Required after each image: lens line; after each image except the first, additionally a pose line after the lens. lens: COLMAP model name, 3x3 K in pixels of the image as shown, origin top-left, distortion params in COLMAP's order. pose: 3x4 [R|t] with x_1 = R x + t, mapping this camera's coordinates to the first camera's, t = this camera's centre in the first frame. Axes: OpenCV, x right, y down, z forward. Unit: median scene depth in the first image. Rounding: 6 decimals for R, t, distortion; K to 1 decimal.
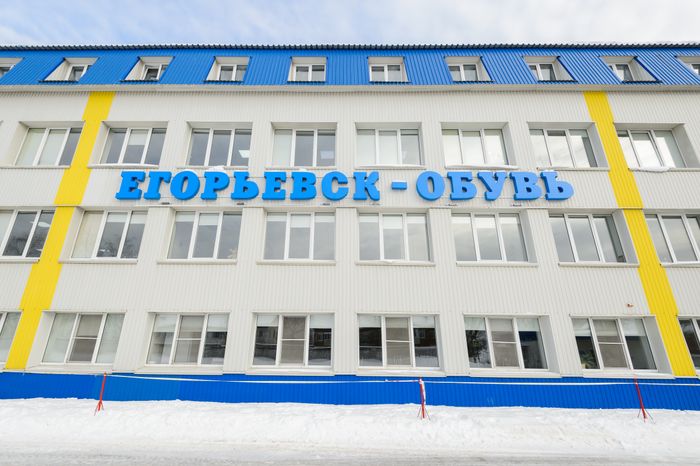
lens RADIAL K [[342.1, 0, 350.0], [0, 342.1, 233.0], [0, 0, 1]] dist [-0.000257, 0.000052]
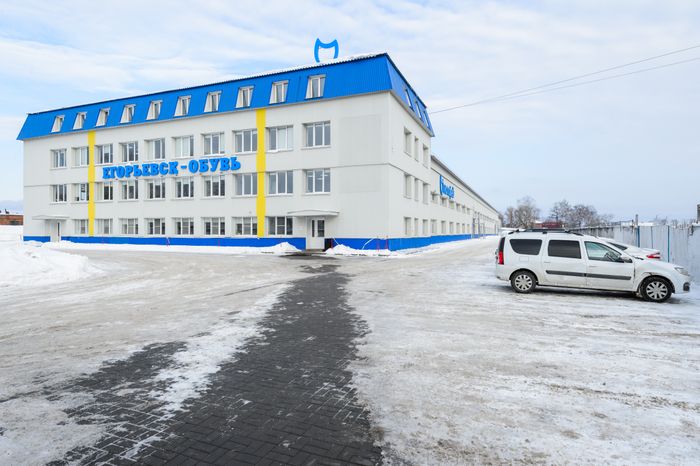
lens RADIAL K [[424.4, 0, 350.0], [0, 424.4, 233.0], [0, 0, 1]] dist [-0.001802, -0.000545]
pose [[0.931074, -0.007732, -0.364747, 2.393034], [0.135441, 0.935653, 0.325899, -0.529726], [0.338757, -0.352838, 0.872209, -1.451738]]
